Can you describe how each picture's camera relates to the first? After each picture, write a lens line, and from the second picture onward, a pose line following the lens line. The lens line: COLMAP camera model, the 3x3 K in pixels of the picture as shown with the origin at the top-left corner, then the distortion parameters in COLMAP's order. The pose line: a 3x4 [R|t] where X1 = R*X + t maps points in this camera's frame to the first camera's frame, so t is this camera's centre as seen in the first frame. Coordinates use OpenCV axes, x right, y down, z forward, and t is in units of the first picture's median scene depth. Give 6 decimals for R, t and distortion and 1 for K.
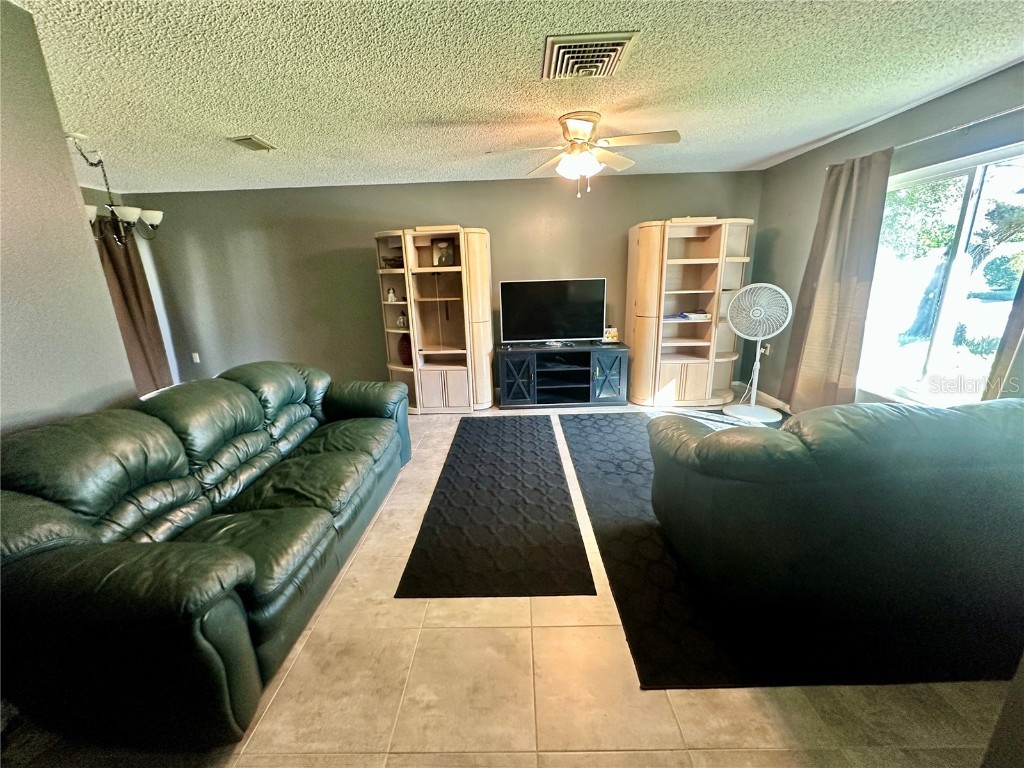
lens RADIAL K [[406.2, 0, 510.3], [0, 406.2, 384.0], [0, 0, 1]] dist [-0.003033, 0.000373]
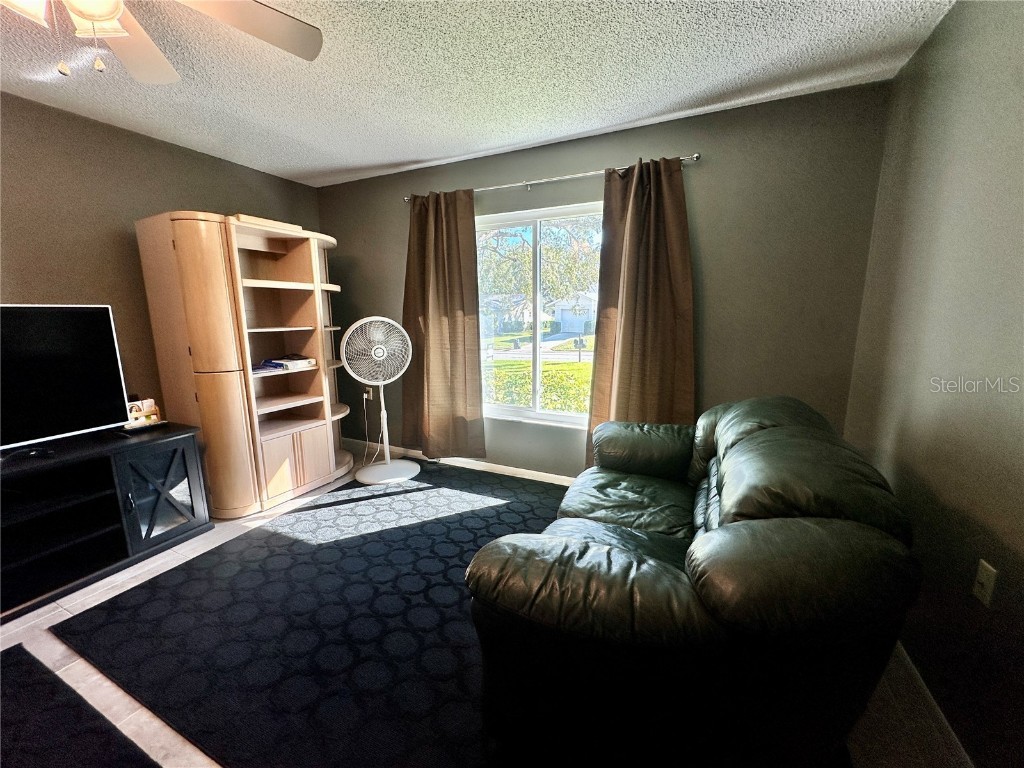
lens RADIAL K [[406.2, 0, 506.8], [0, 406.2, 384.5], [0, 0, 1]] dist [-0.003033, 0.000373]
pose [[0.417790, -0.135042, 0.898451, -0.023719], [0.225910, 0.973275, 0.041238, -0.080595], [-0.880009, 0.185740, 0.437132, 0.392085]]
